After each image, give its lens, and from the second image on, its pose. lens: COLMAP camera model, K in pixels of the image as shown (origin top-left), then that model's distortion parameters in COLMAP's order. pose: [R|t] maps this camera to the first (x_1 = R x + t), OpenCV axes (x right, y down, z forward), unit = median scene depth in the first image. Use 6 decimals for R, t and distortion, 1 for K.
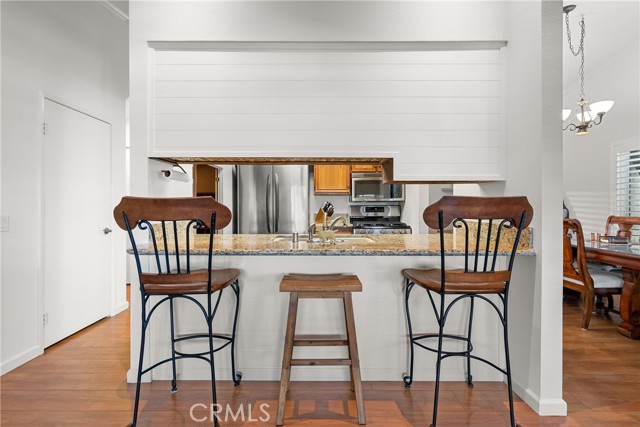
lens RADIAL K [[293.4, 0, 313.7], [0, 293.4, 210.6], [0, 0, 1]] dist [-0.006014, 0.004350]
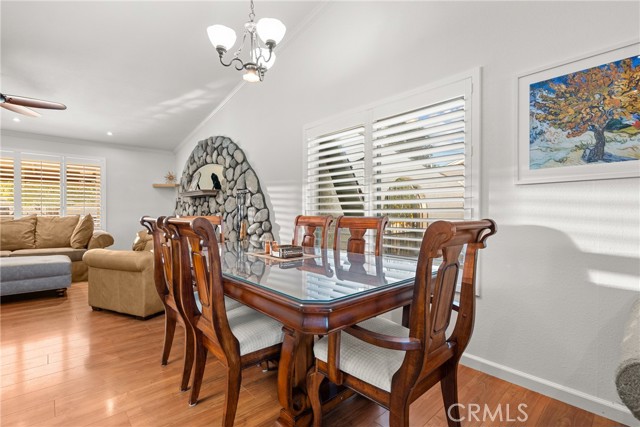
lens RADIAL K [[293.4, 0, 315.8], [0, 293.4, 215.9], [0, 0, 1]] dist [-0.006014, 0.004350]
pose [[0.745333, -0.007123, 0.666654, 0.736565], [0.009347, 0.999956, 0.000234, 0.025852], [-0.666626, 0.006057, 0.745367, 0.550790]]
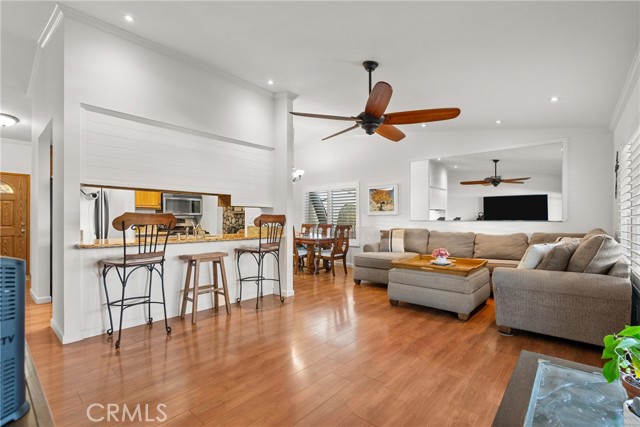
lens RADIAL K [[293.4, 0, 319.9], [0, 293.4, 222.9], [0, 0, 1]] dist [-0.006014, 0.004350]
pose [[0.651295, -0.008454, 0.758778, -0.614101], [0.011286, 0.999935, 0.001454, 0.015114], [-0.758741, 0.007617, 0.651348, -0.566701]]
